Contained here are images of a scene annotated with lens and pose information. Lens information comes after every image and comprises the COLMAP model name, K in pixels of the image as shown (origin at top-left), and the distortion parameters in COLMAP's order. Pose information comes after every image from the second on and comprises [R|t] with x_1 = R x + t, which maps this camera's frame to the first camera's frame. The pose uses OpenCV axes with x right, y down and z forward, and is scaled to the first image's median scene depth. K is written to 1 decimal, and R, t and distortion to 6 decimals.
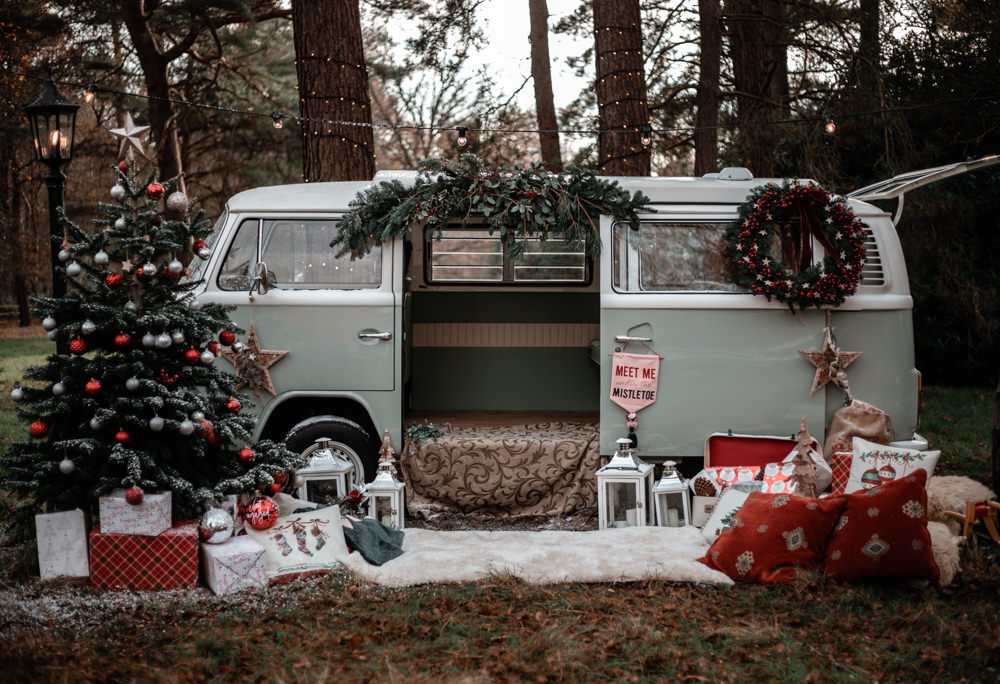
lens RADIAL K [[1506.0, 0, 485.0], [0, 1506.0, 339.5], [0, 0, 1]] dist [-0.137032, 0.125430]
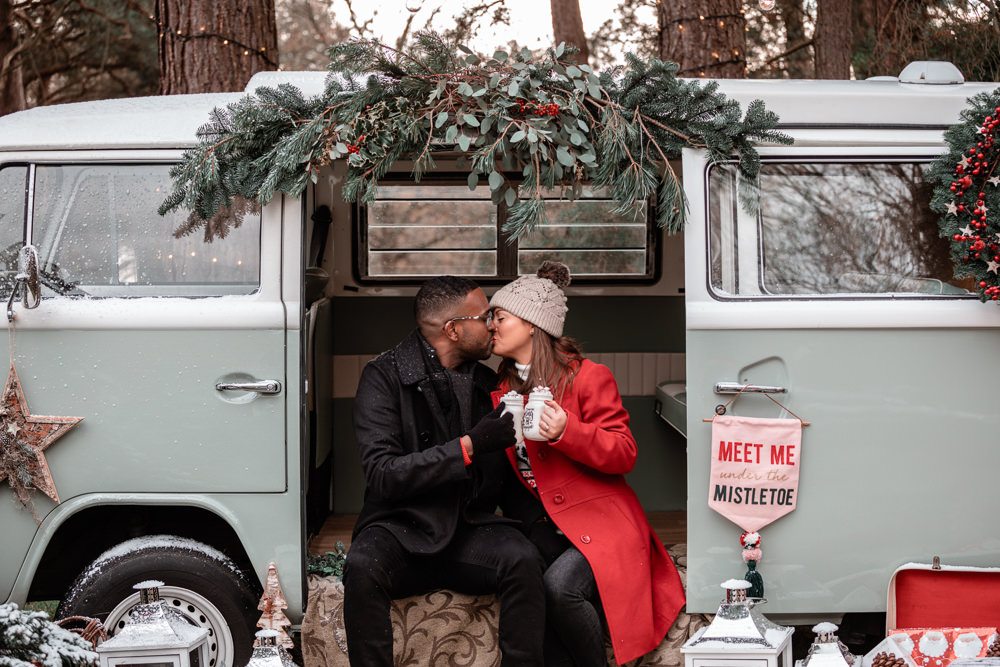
lens RADIAL K [[2080.2, 0, 500.0], [0, 2080.2, 333.5], [0, 0, 1]] dist [-0.289810, 0.215213]
pose [[0.999911, -0.008924, 0.009873, 0.006191], [0.009071, 0.999846, -0.015011, -0.009209], [-0.009738, 0.015100, 0.999839, 0.292514]]
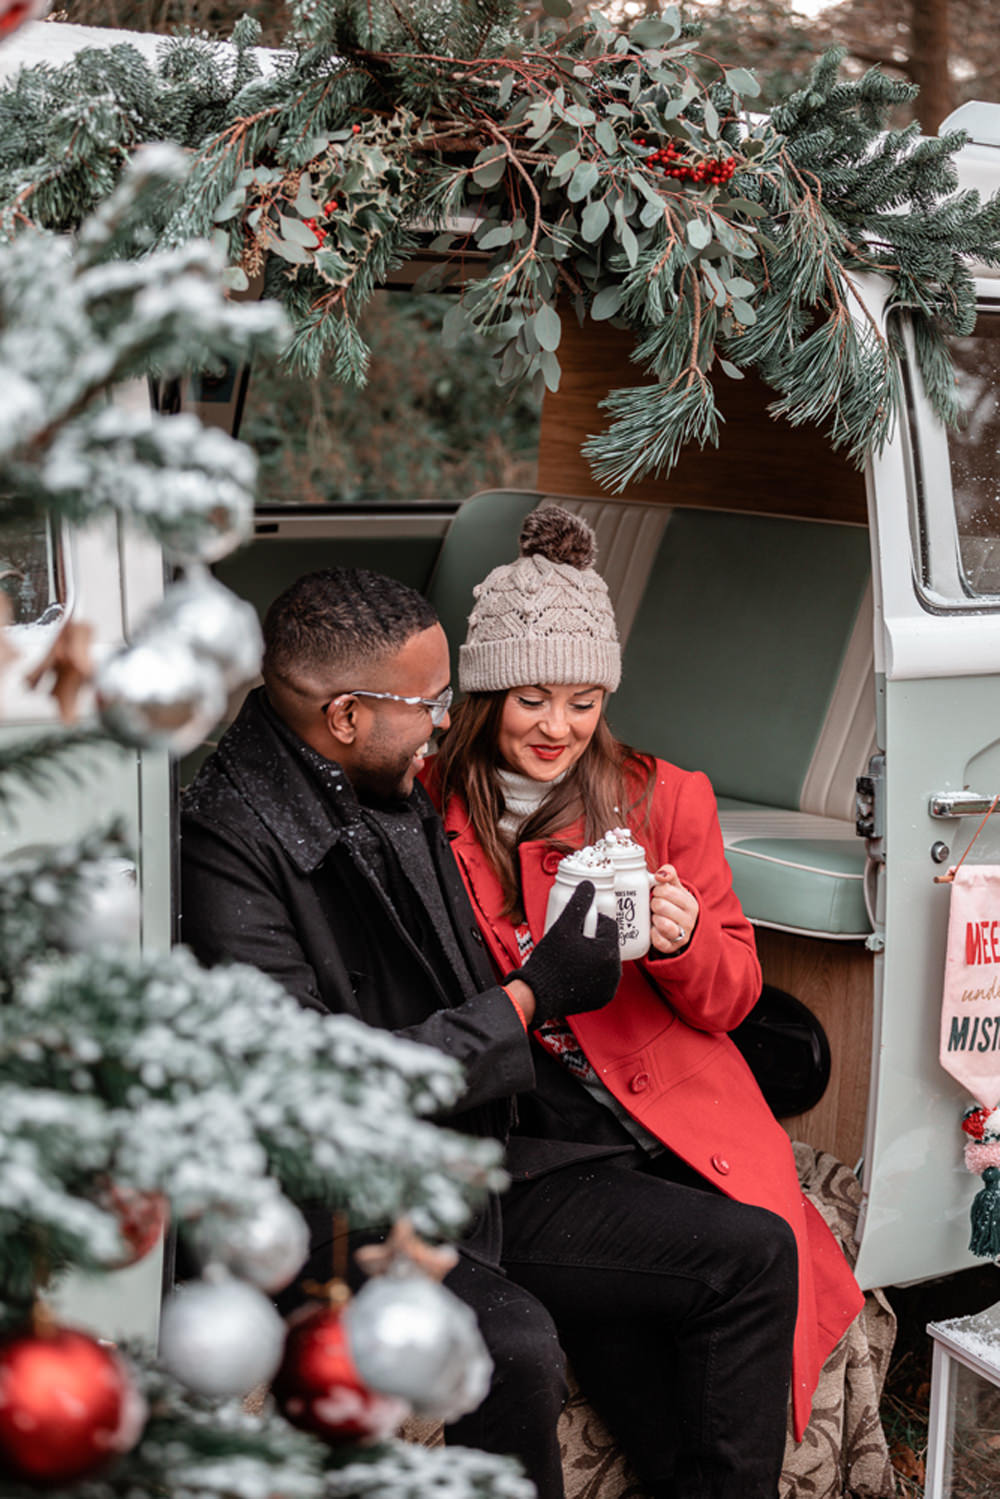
lens RADIAL K [[3118.2, 0, 499.4], [0, 3118.2, 549.0], [0, 0, 1]] dist [-0.289810, 0.215213]
pose [[0.749324, -0.016630, 0.661995, -0.285963], [-0.007165, 0.999423, 0.033216, -0.056652], [-0.662165, -0.029633, 0.748772, 0.685556]]
